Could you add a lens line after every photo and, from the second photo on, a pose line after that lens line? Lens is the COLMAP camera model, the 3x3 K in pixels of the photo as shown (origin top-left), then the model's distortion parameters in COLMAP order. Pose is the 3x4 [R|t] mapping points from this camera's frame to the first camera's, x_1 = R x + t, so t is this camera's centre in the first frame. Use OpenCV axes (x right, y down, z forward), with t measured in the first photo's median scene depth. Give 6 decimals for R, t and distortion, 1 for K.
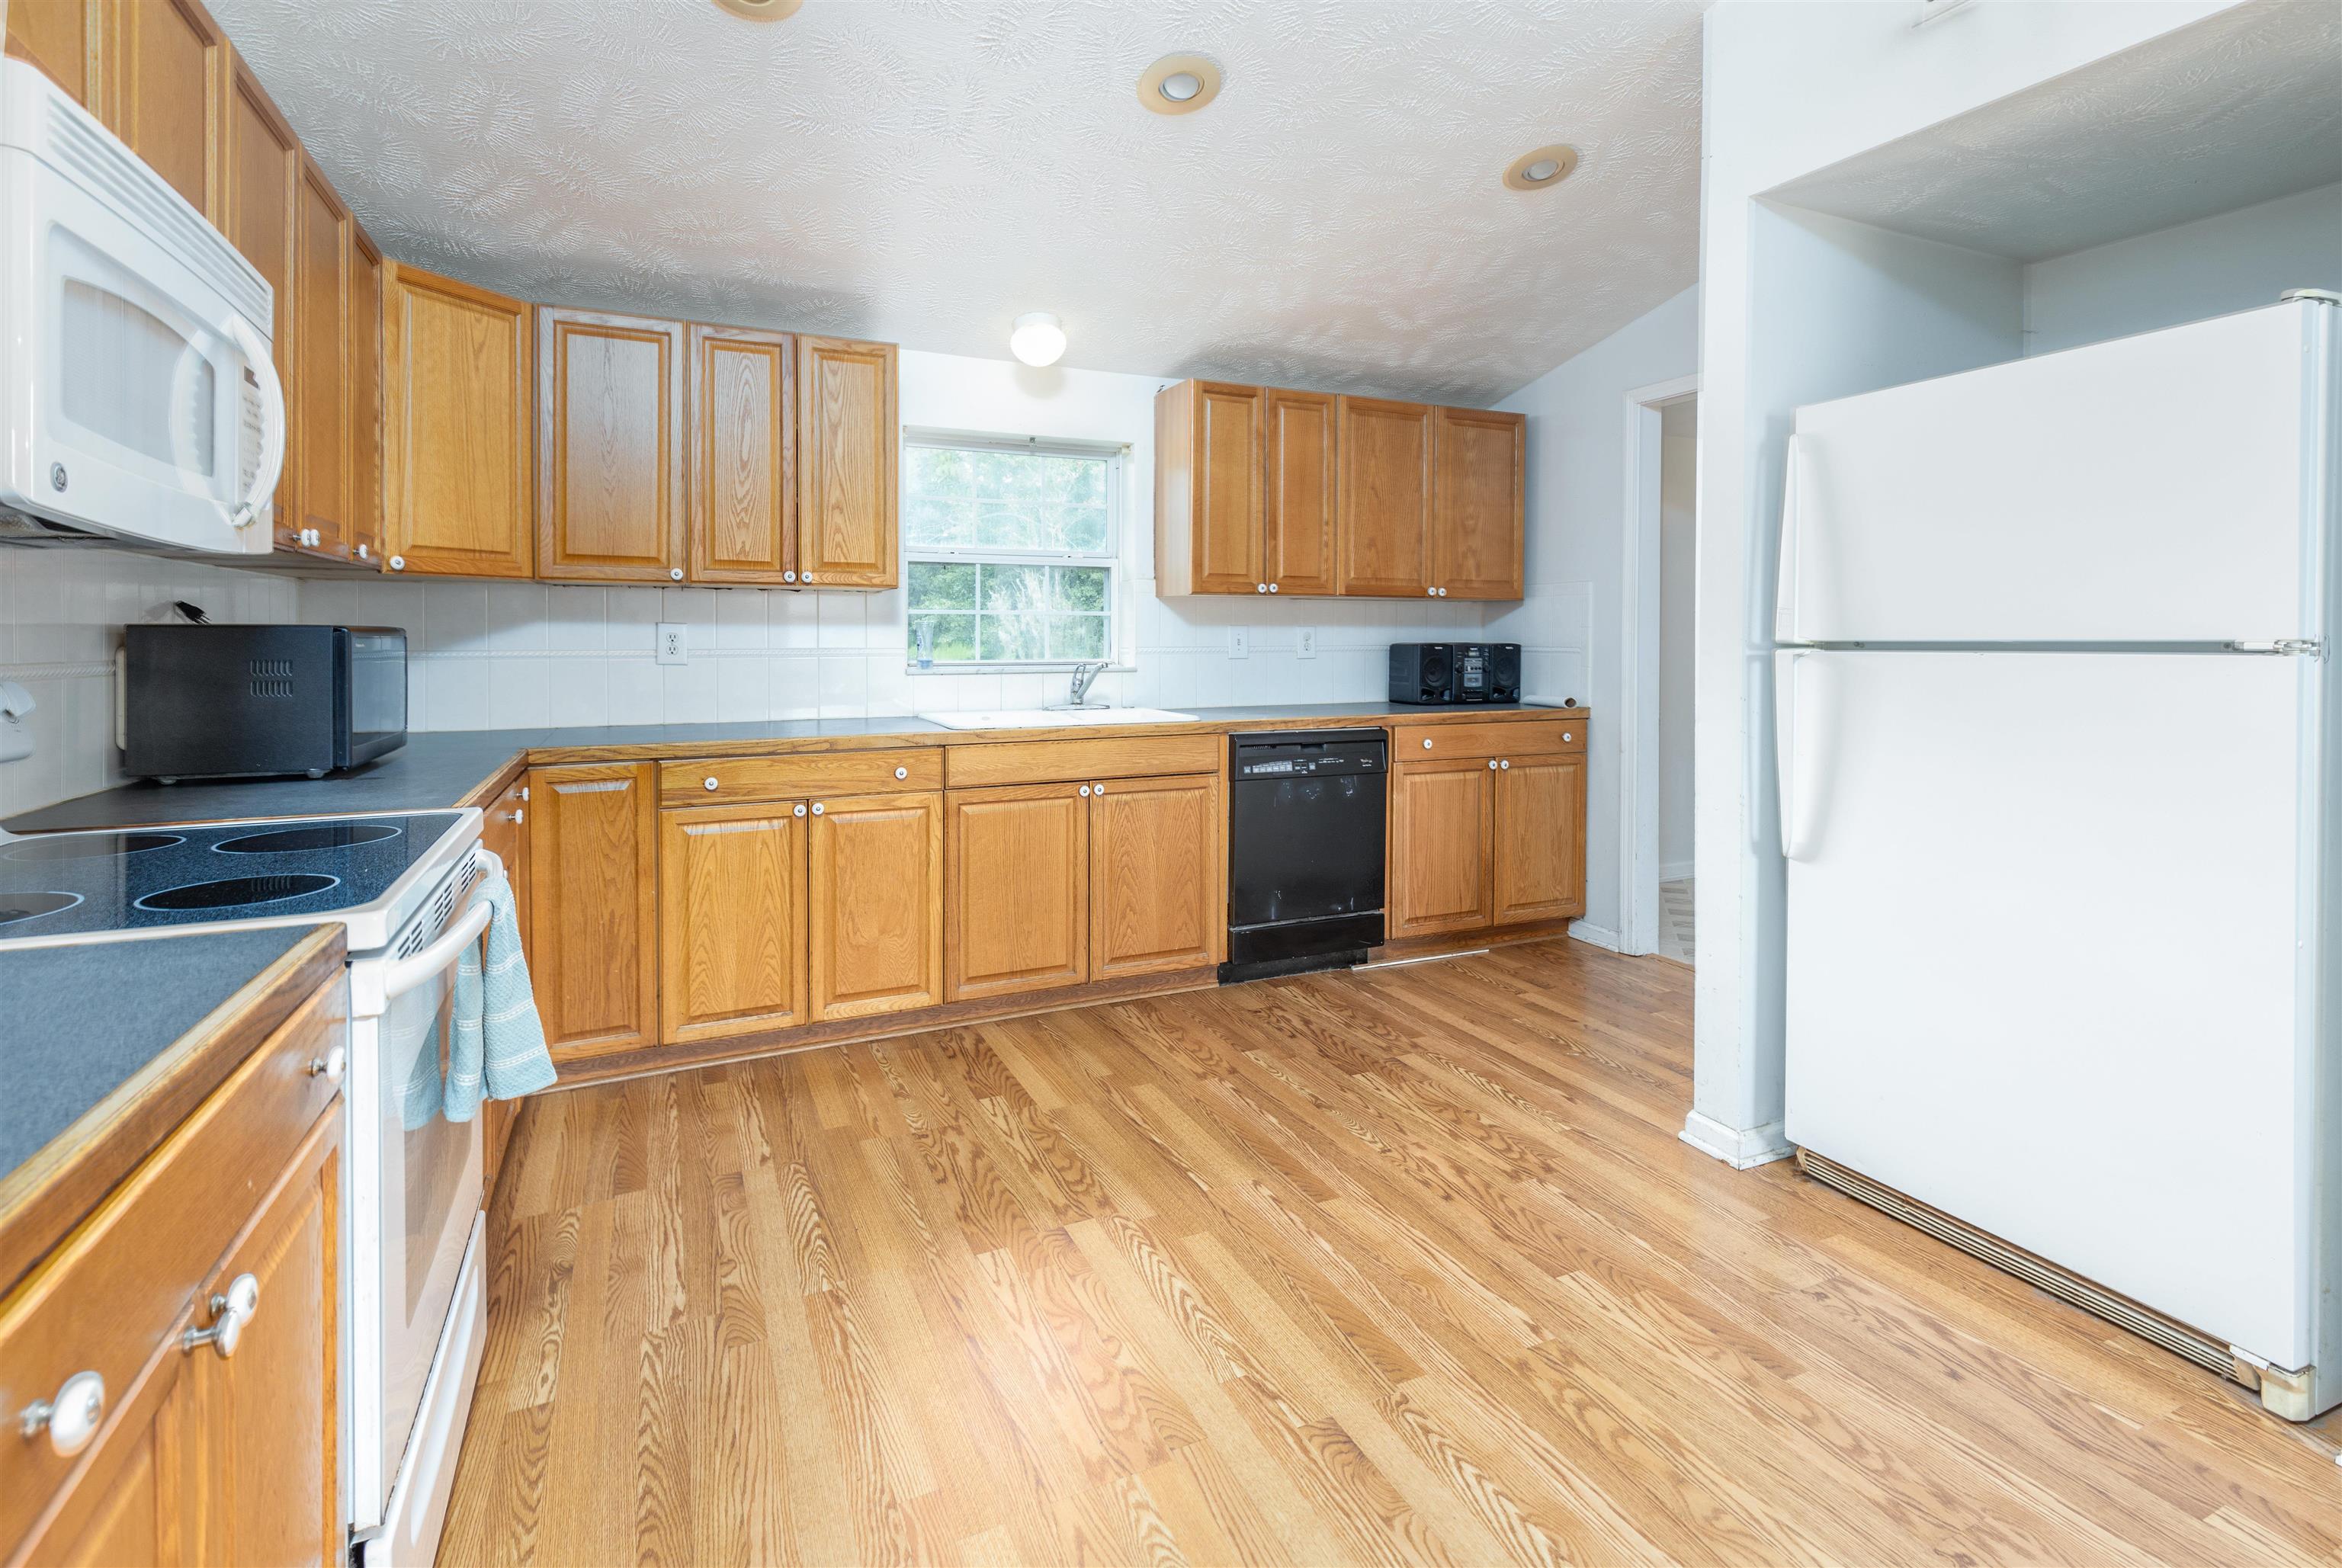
lens RADIAL K [[1109.2, 0, 1178.4], [0, 1109.2, 700.8], [0, 0, 1]] dist [0.000799, 0.000514]
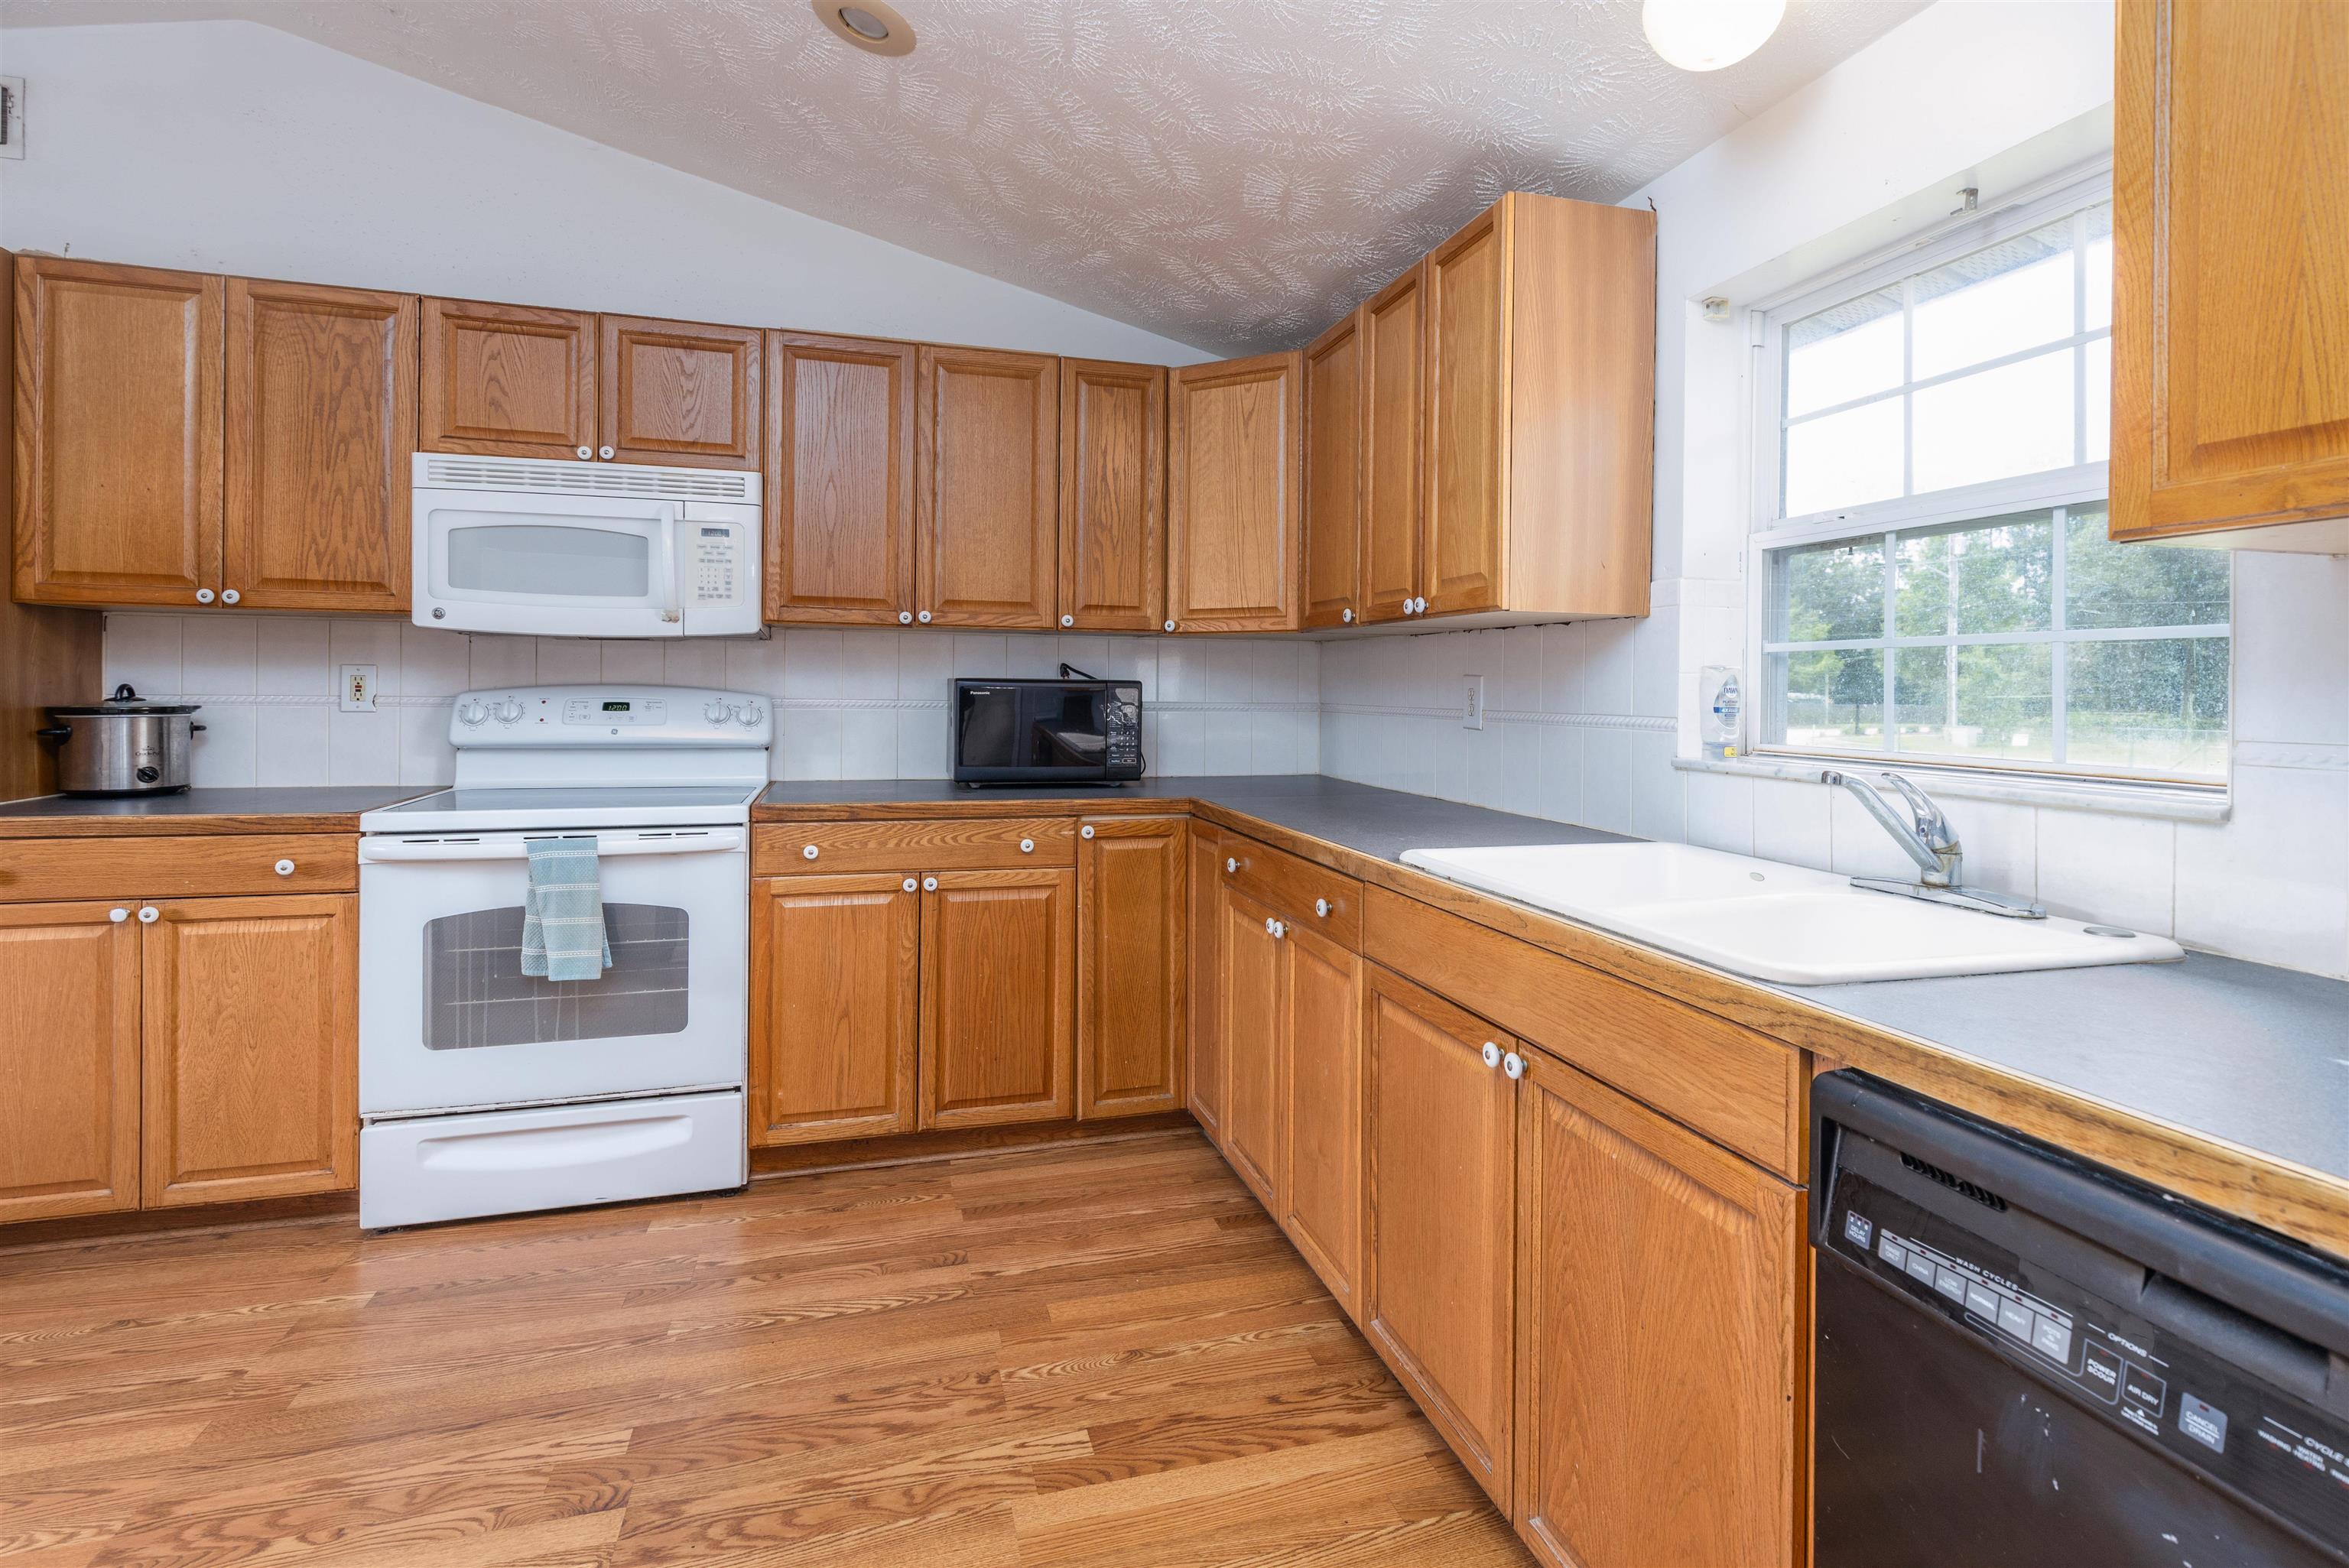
lens RADIAL K [[1112.4, 0, 1181.9], [0, 1112.4, 700.5], [0, 0, 1]] dist [0.000799, 0.000514]
pose [[-0.161852, 0.008847, -0.986775, 0.465536], [-0.068731, 0.997430, 0.020215, -0.071479], [0.984419, 0.071094, -0.160828, 1.231976]]
